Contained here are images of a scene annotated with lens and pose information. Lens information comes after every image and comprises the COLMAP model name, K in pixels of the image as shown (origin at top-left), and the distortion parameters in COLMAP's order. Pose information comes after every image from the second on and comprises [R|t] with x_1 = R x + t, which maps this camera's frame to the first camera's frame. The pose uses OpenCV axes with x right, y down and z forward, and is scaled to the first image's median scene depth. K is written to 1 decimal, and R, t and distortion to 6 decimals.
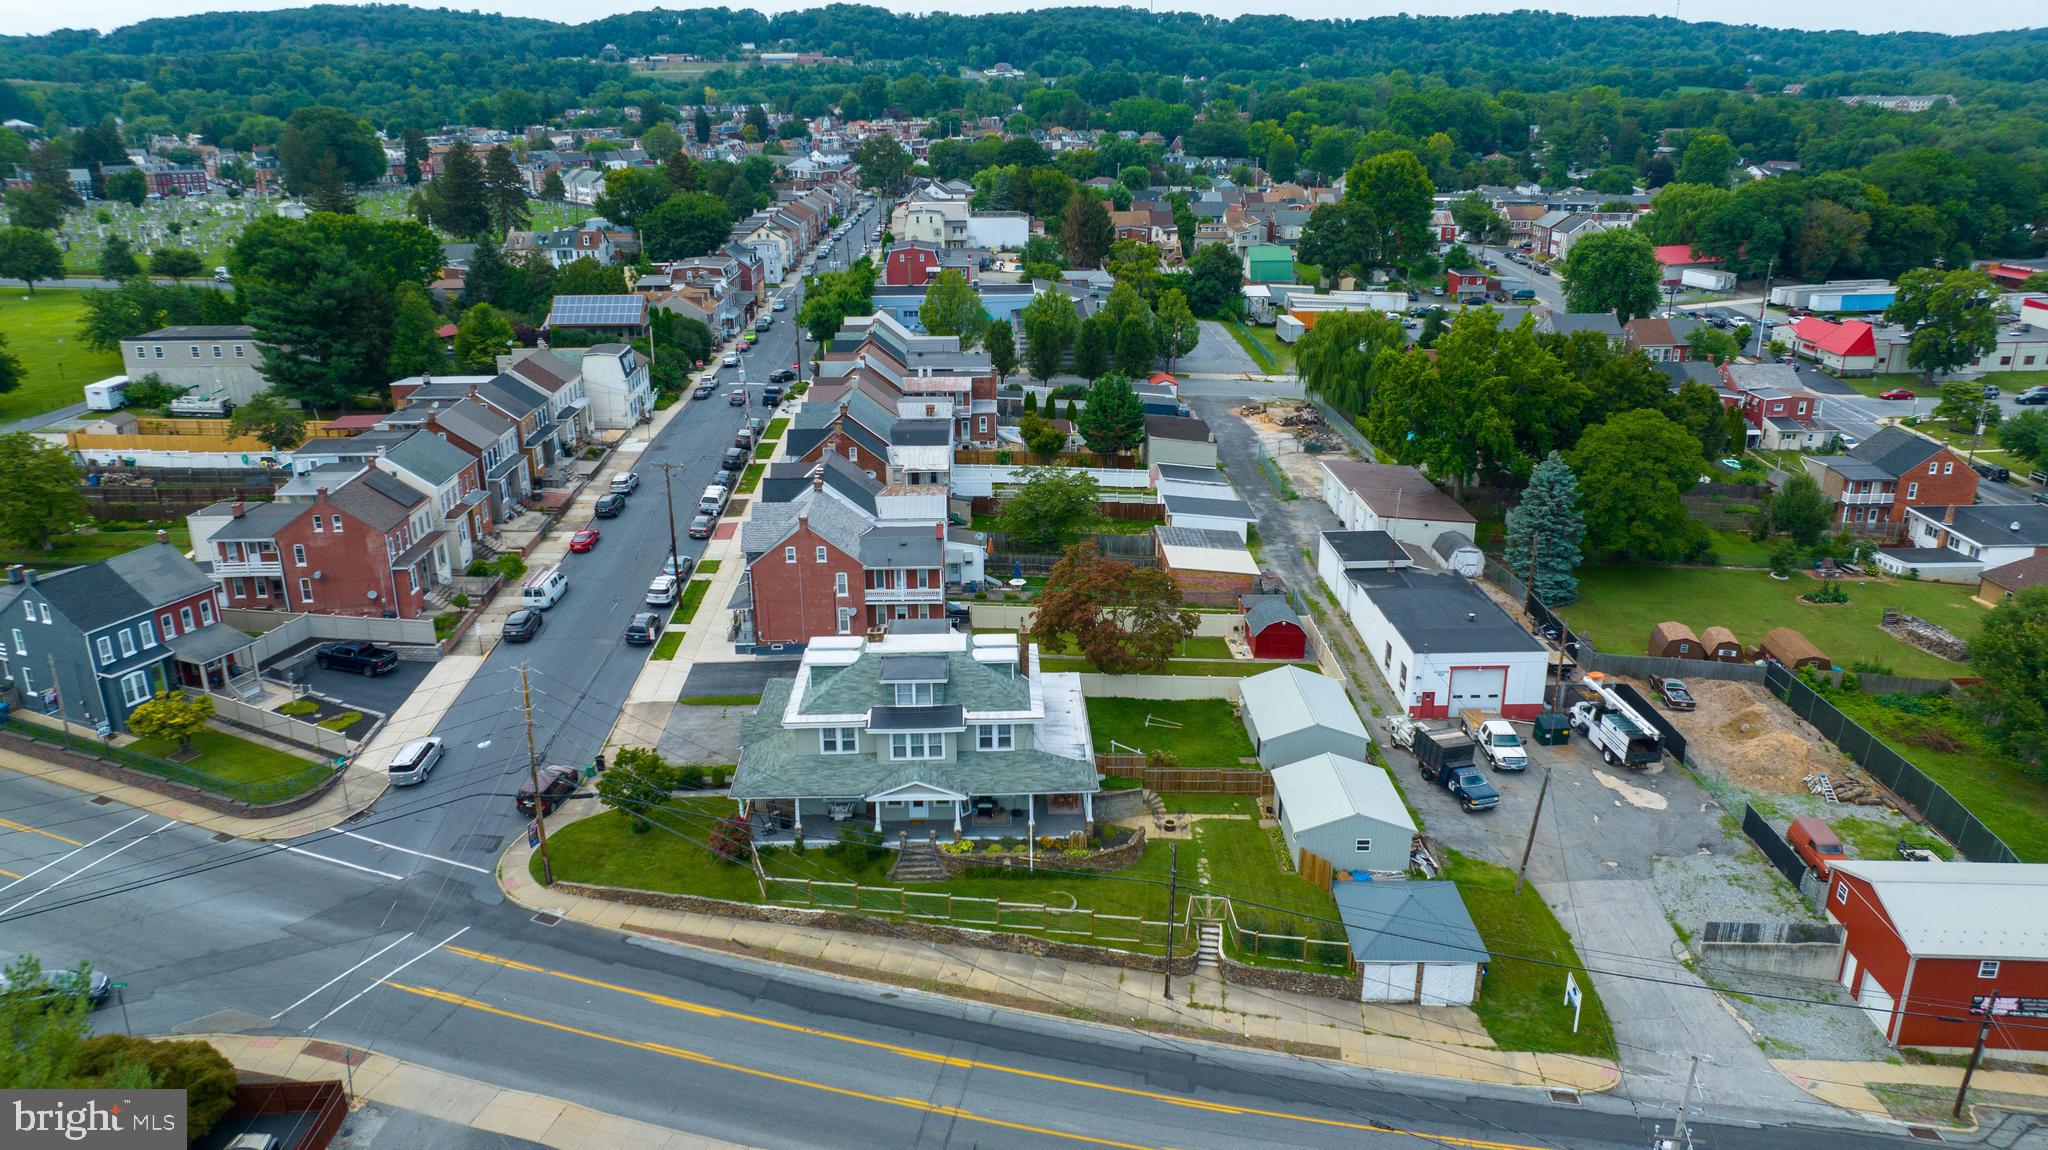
lens RADIAL K [[1437.8, 0, 1029.9], [0, 1437.8, 578.7], [0, 0, 1]] dist [-0.019399, -0.001718]
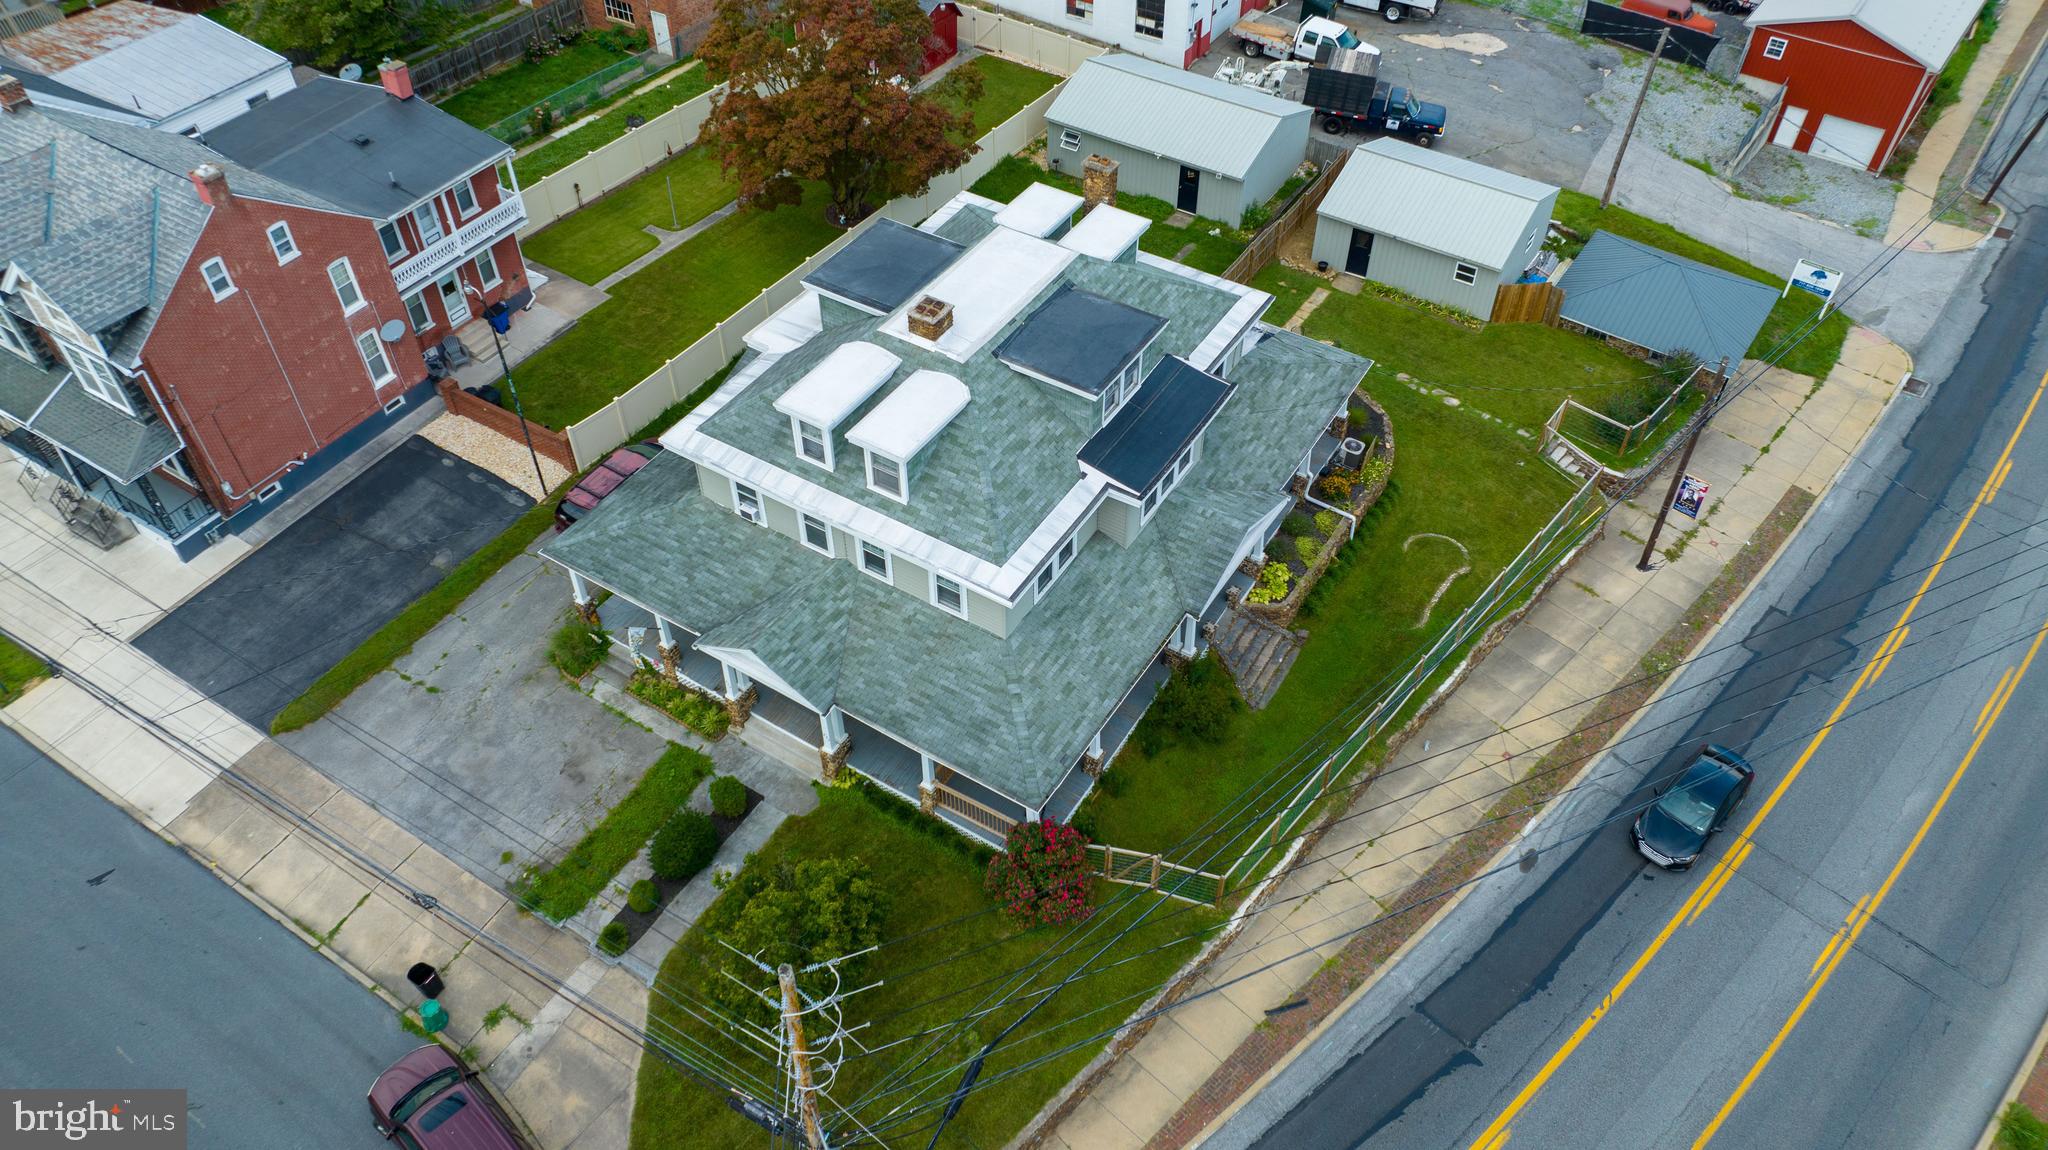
lens RADIAL K [[1437.8, 0, 1029.9], [0, 1437.8, 578.7], [0, 0, 1]] dist [-0.019399, -0.001718]
pose [[0.557551, -0.593255, 0.580677, -0.403129], [0.274820, 0.791955, 0.545235, -0.131509], [-0.783333, -0.144414, 0.604594, 0.725236]]
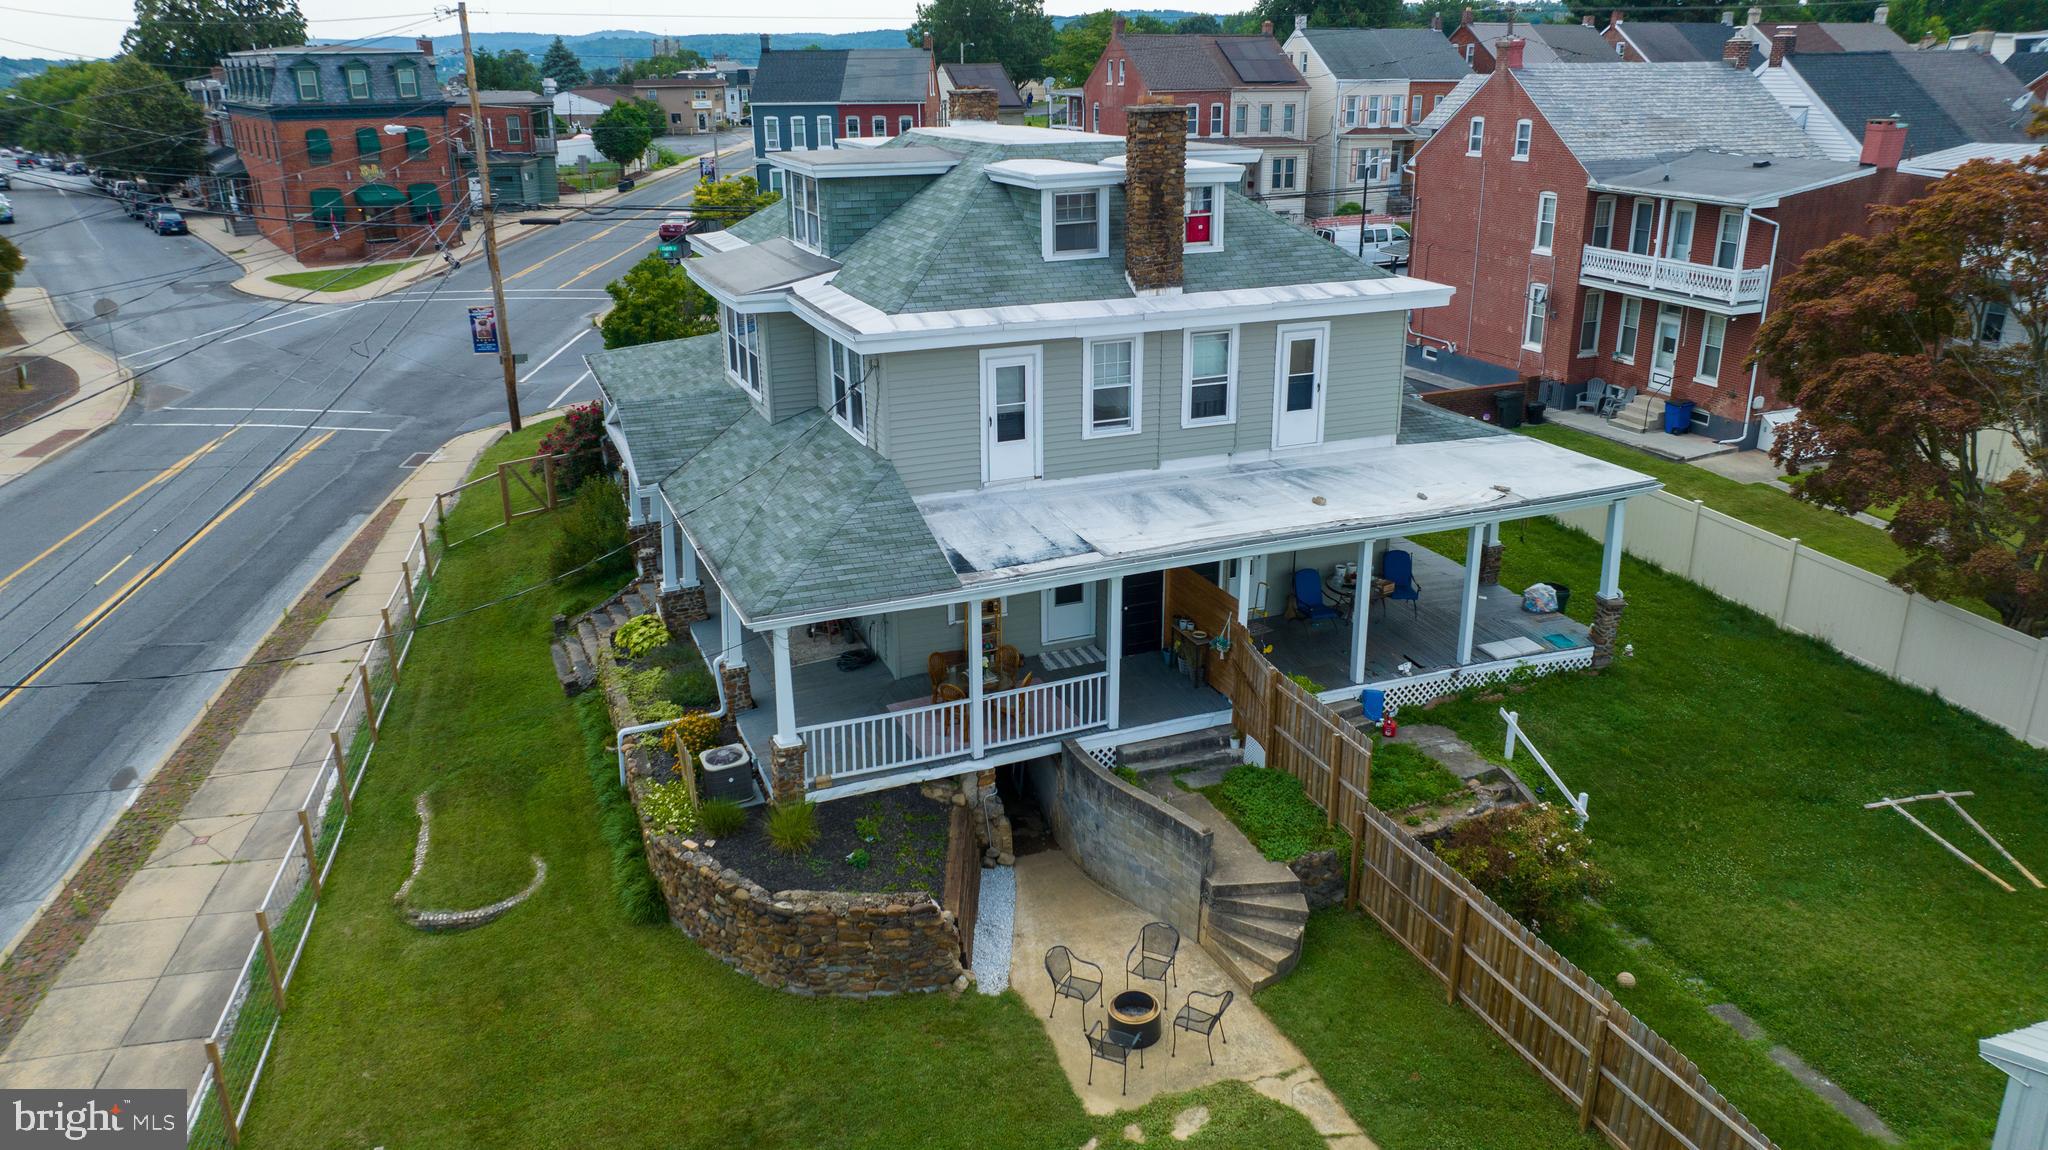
lens RADIAL K [[1437.8, 0, 1029.9], [0, 1437.8, 578.7], [0, 0, 1]] dist [-0.019399, -0.001718]
pose [[0.348304, 0.321633, -0.880475, 0.271155], [-0.307799, 0.926453, 0.216667, 0.070088], [0.885406, 0.195543, 0.421686, 0.910365]]
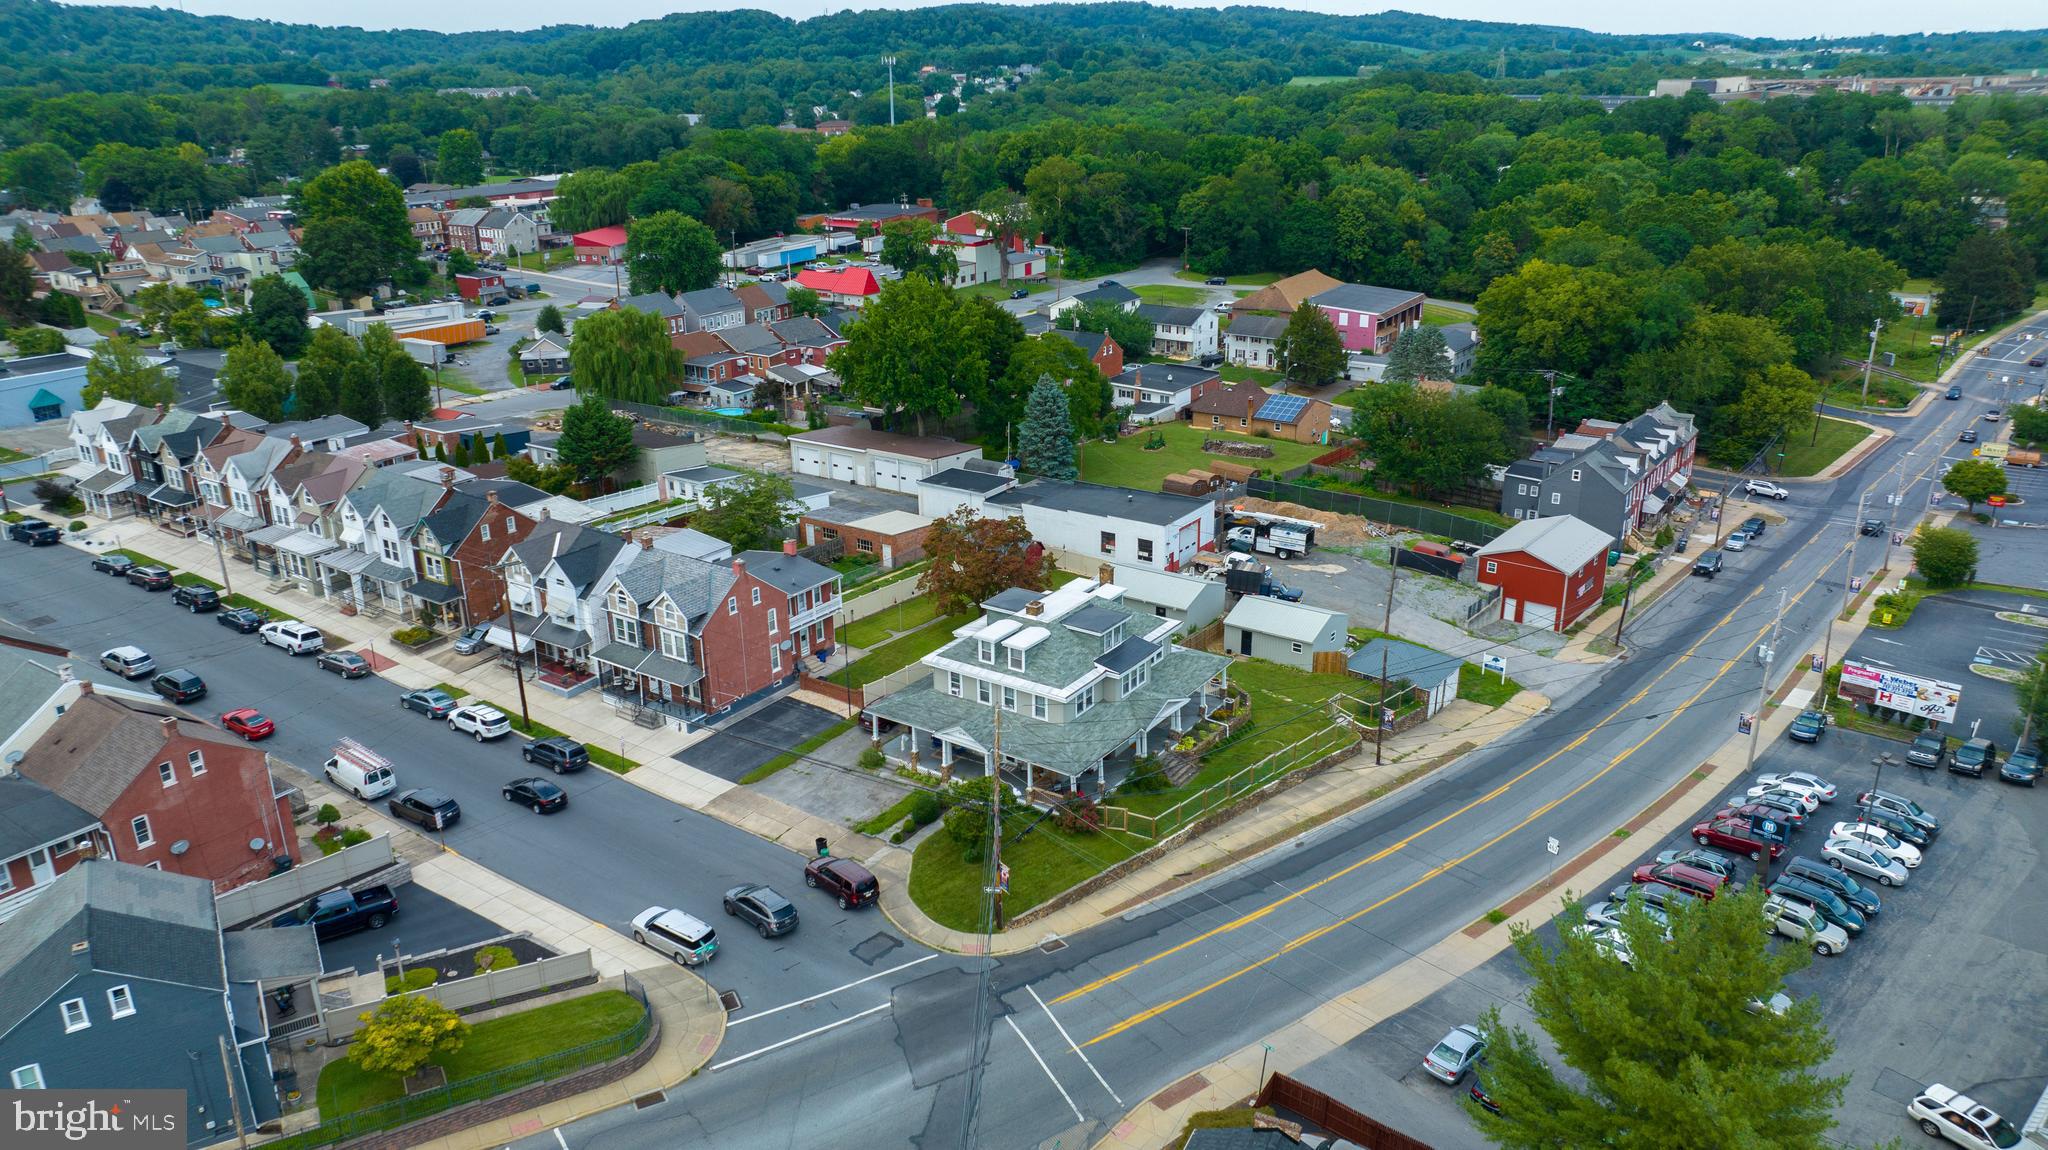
lens RADIAL K [[1437.8, 0, 1029.9], [0, 1437.8, 578.7], [0, 0, 1]] dist [-0.019399, -0.001718]
pose [[0.593835, -0.281197, 0.753849, -0.951593], [0.278509, 0.950857, 0.135292, -0.134252], [-0.754846, 0.129612, 0.642968, 0.312579]]
